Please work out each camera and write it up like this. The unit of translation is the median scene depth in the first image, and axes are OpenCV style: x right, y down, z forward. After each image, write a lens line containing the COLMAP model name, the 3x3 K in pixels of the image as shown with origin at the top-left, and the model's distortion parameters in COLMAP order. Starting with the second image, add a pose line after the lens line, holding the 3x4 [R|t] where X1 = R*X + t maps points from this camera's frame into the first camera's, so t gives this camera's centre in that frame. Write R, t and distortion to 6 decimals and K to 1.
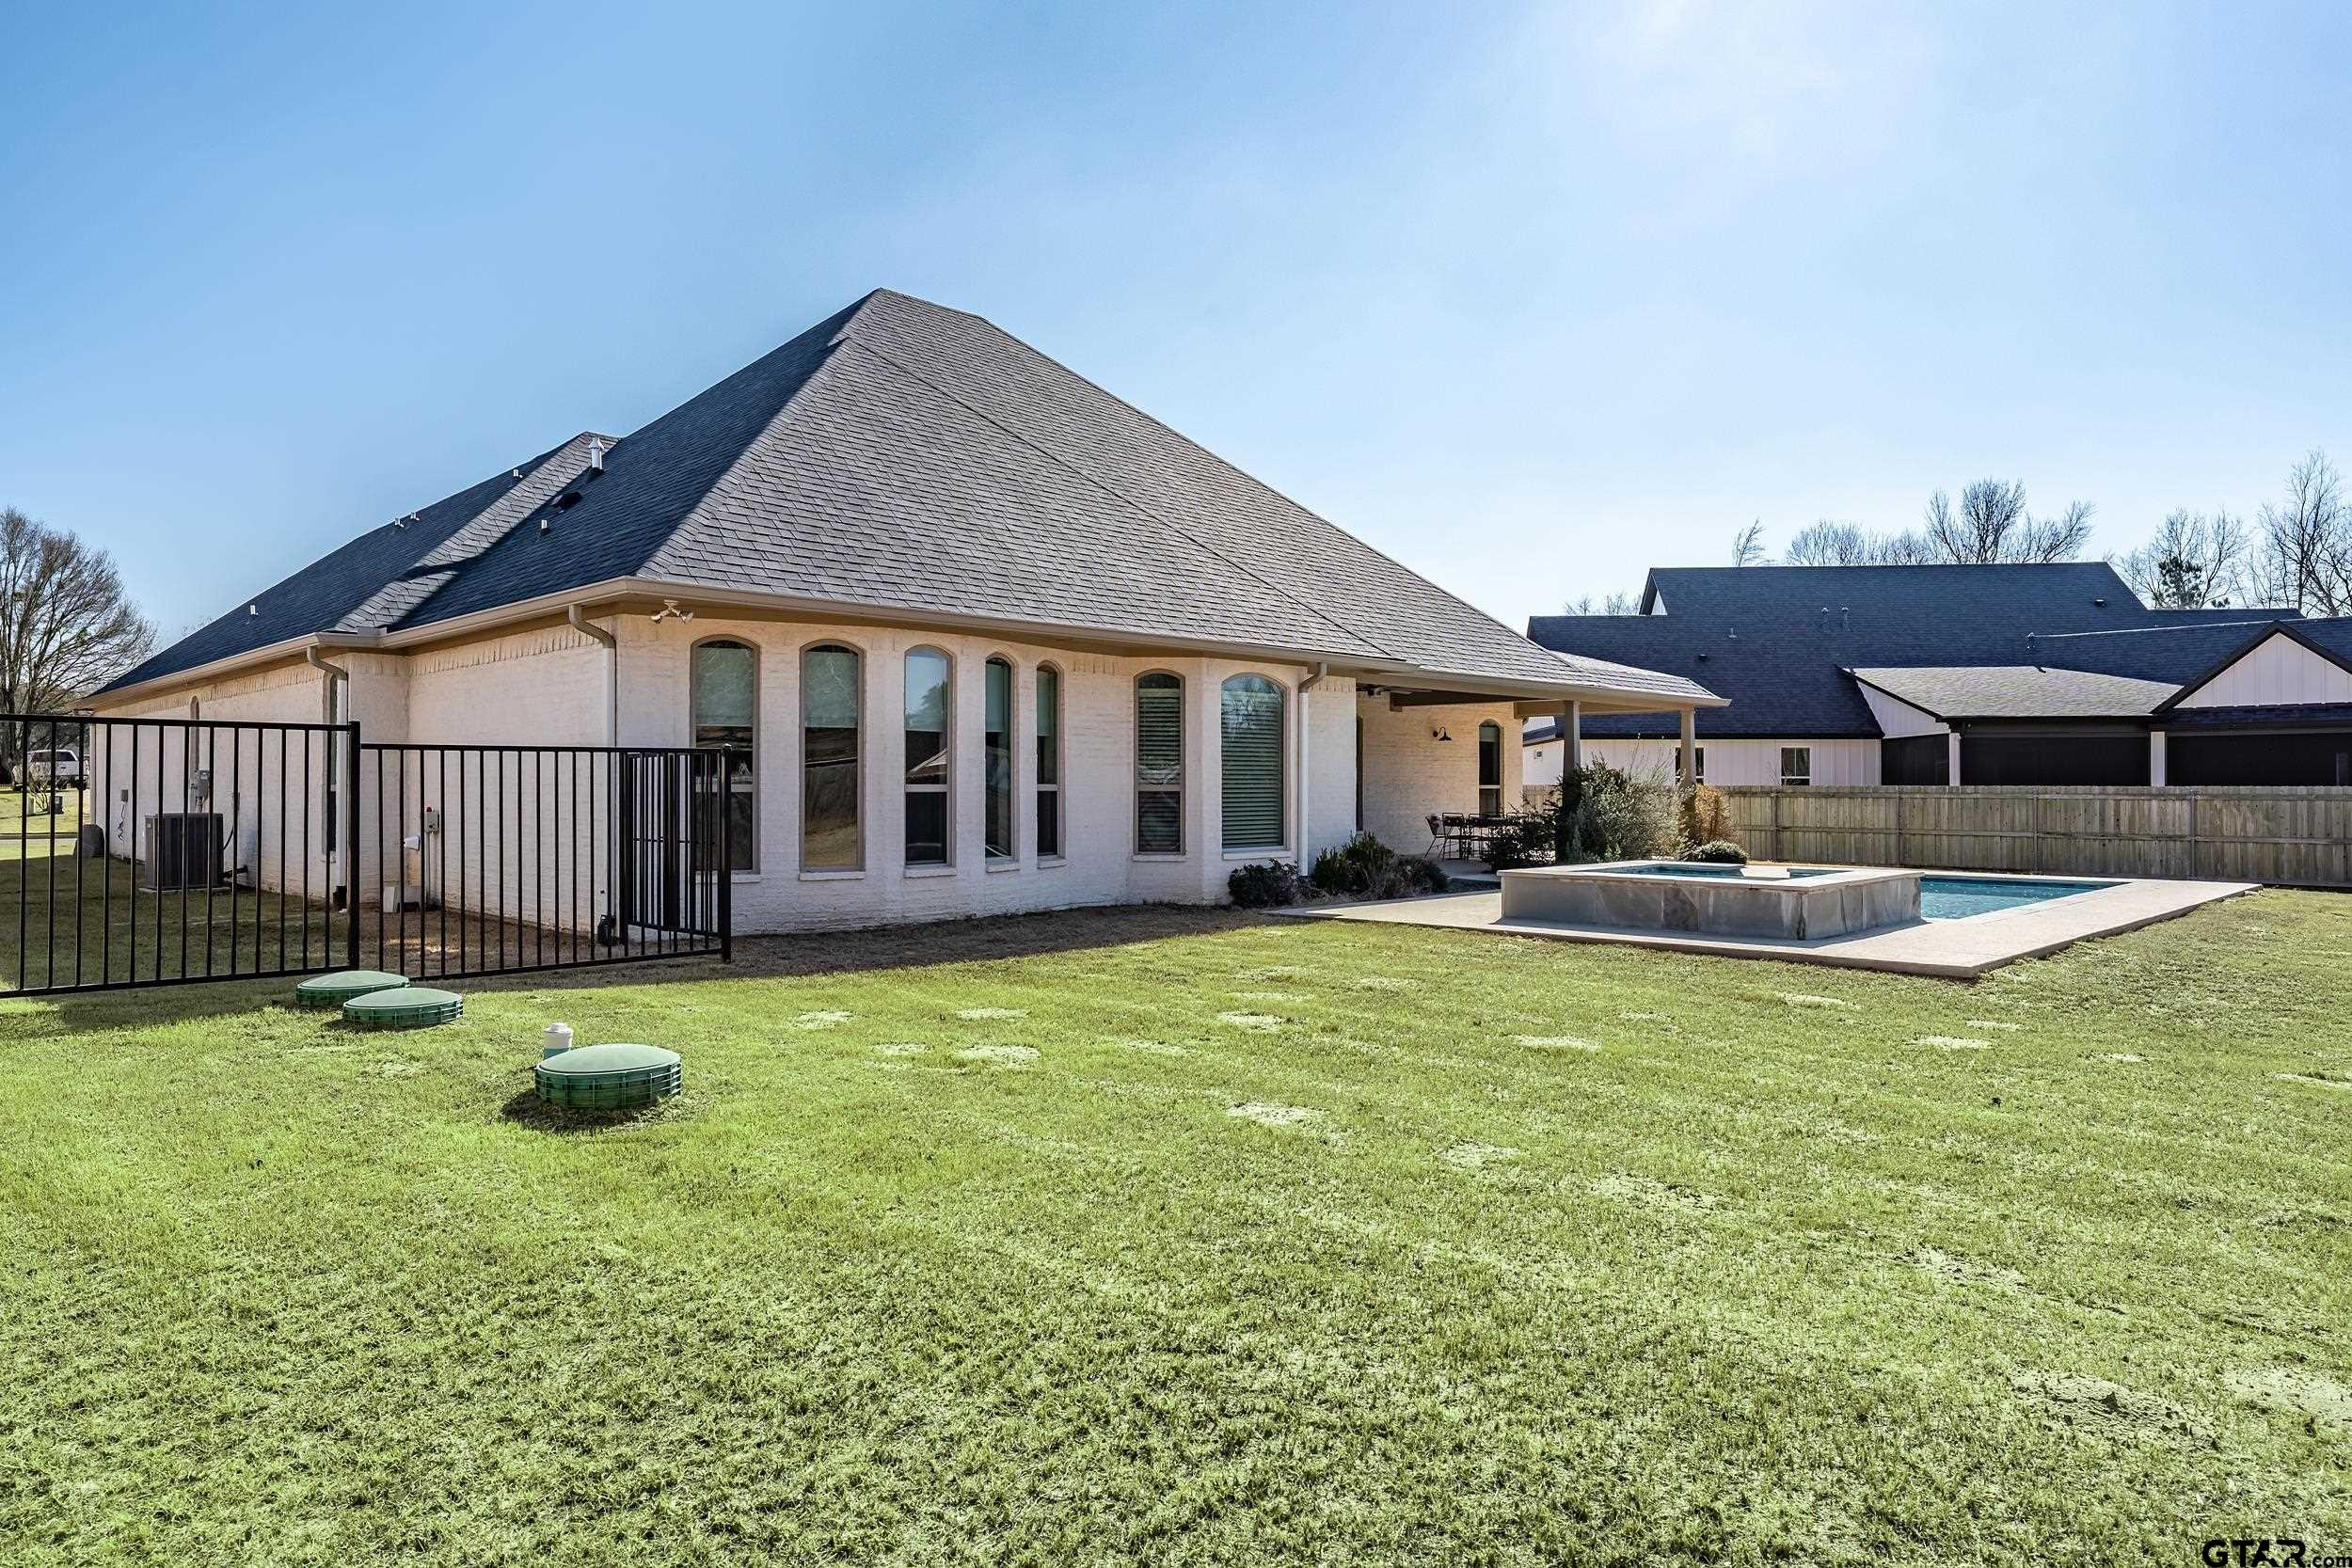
lens RADIAL K [[1379.5, 0, 1174.3], [0, 1379.5, 785.6], [0, 0, 1]] dist [0.027322, -0.000350]
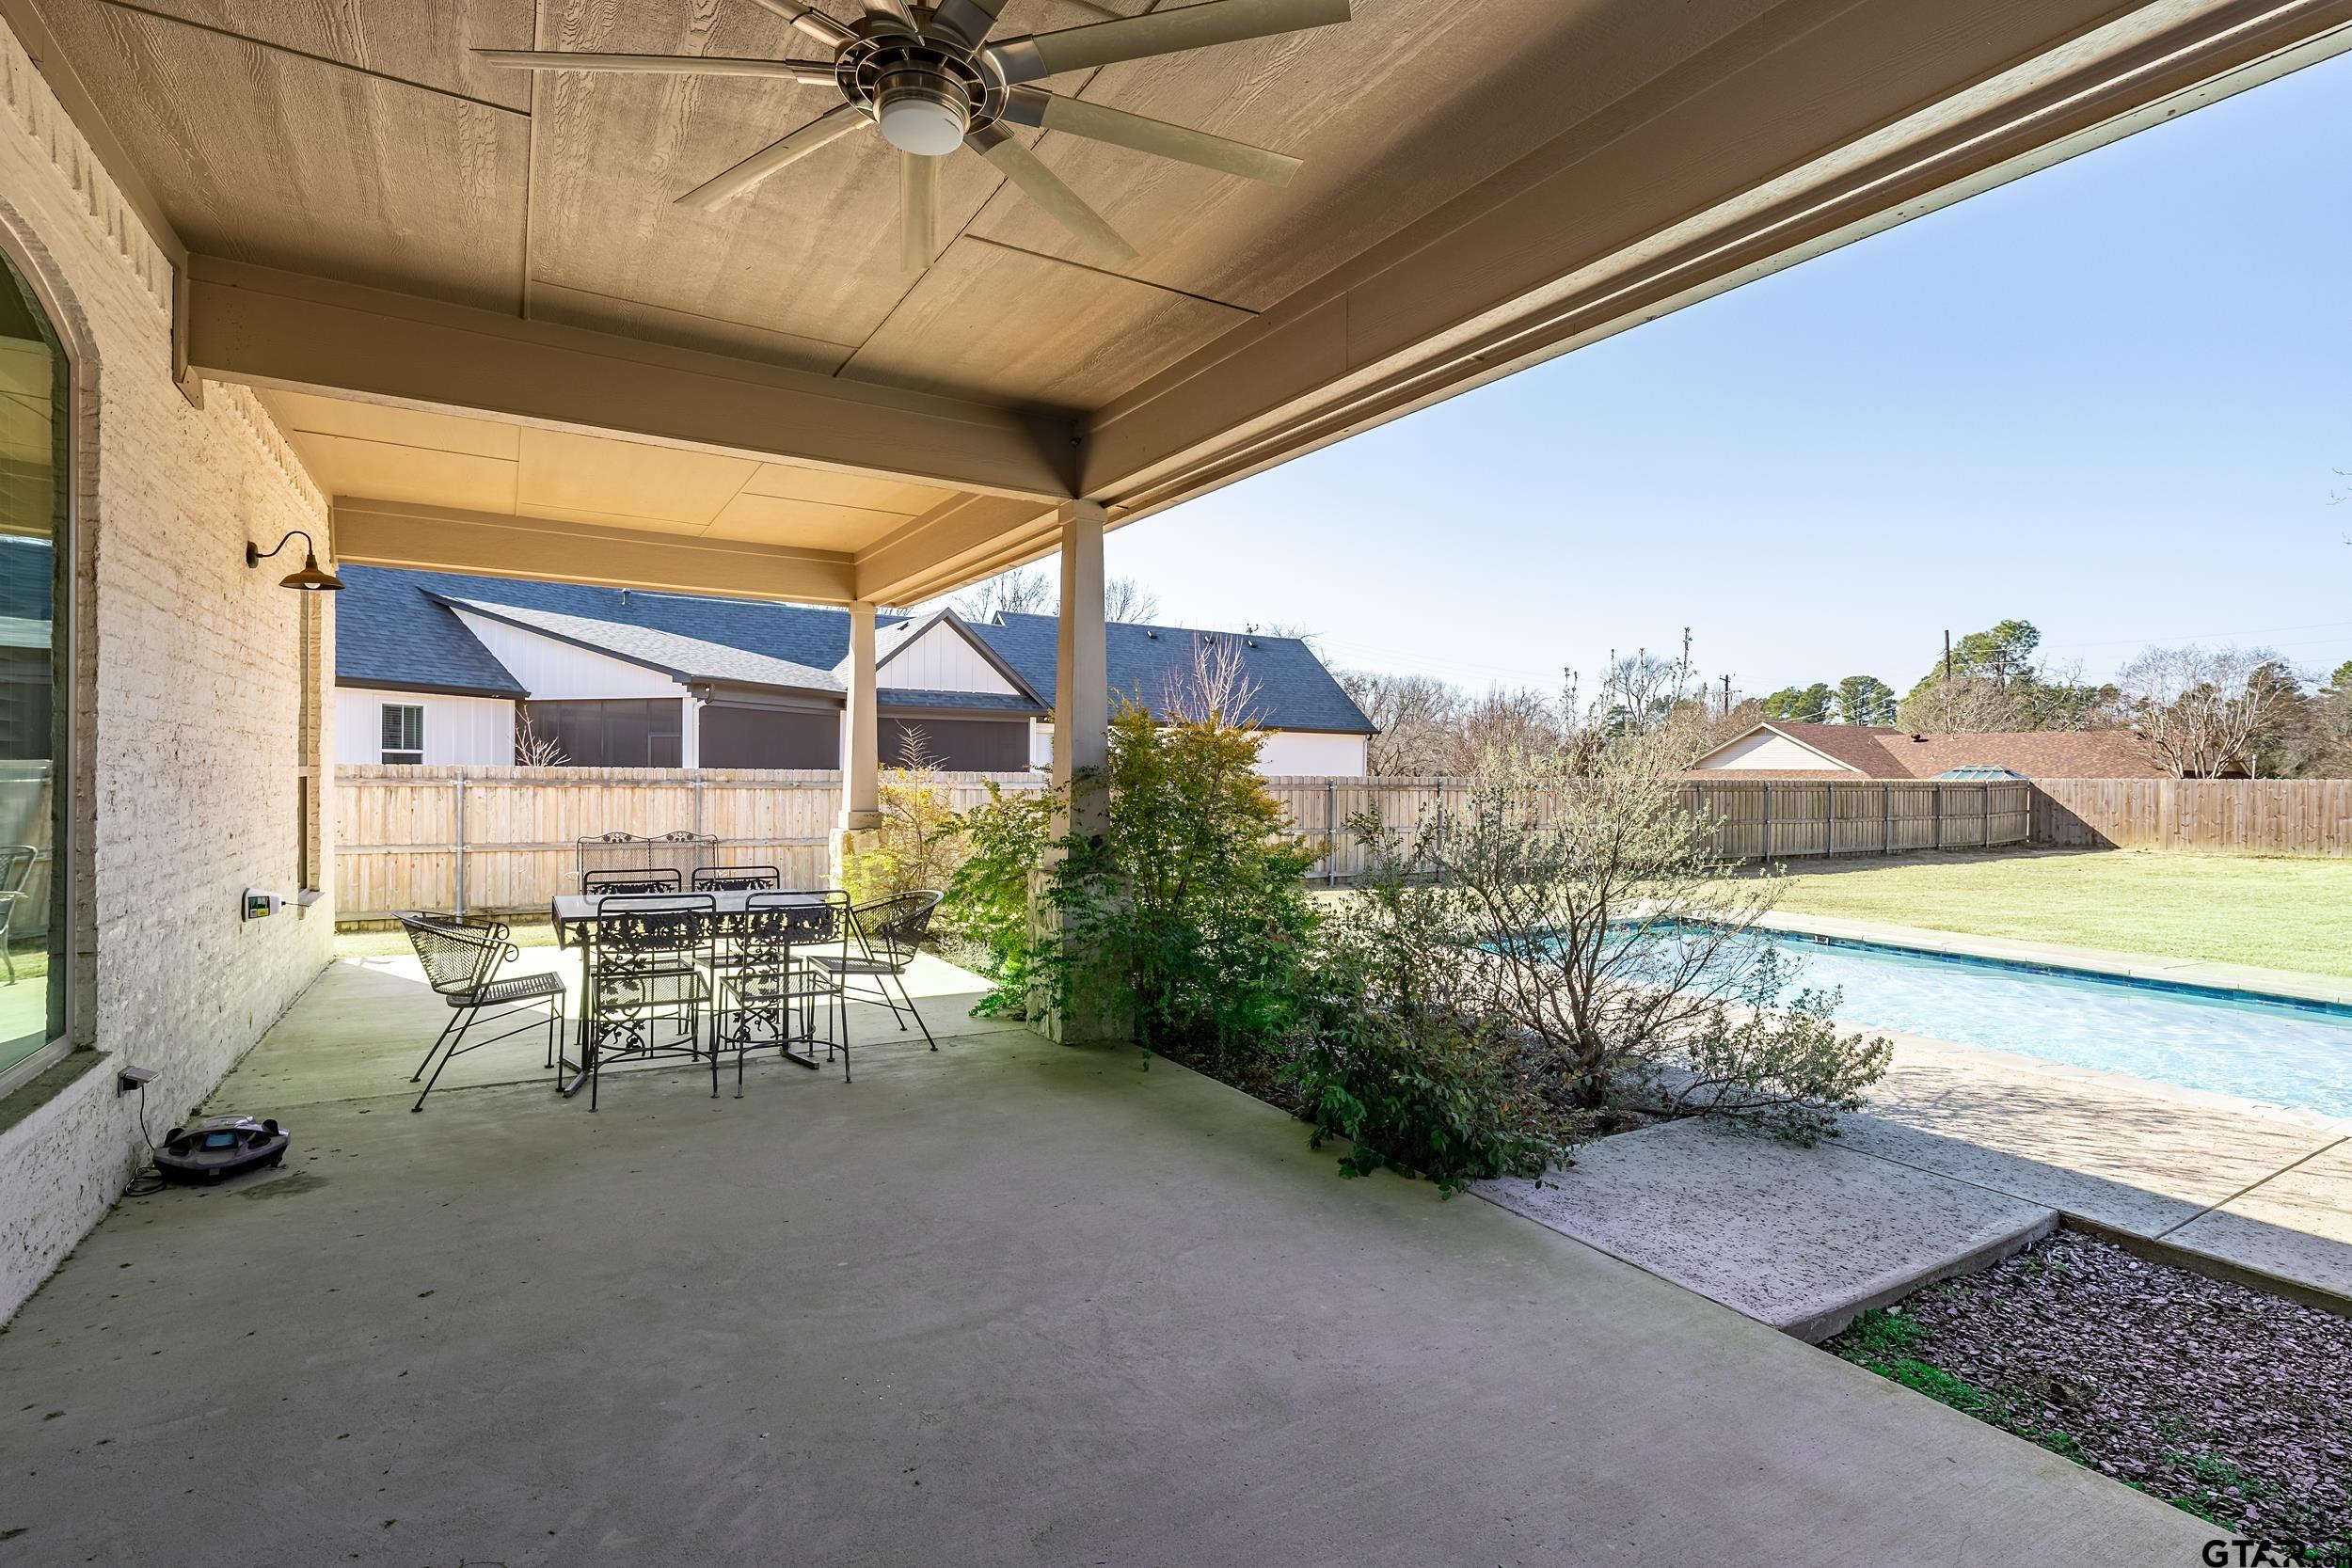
lens RADIAL K [[1152.2, 0, 1177.9], [0, 1152.2, 775.7], [0, 0, 1]] dist [-0.004396, -0.000480]
pose [[0.235298, 0.000204, 0.971923, 0.019752], [-0.009024, 0.999957, 0.001975, 0.001218], [-0.971881, -0.009236, 0.235290, 0.732332]]
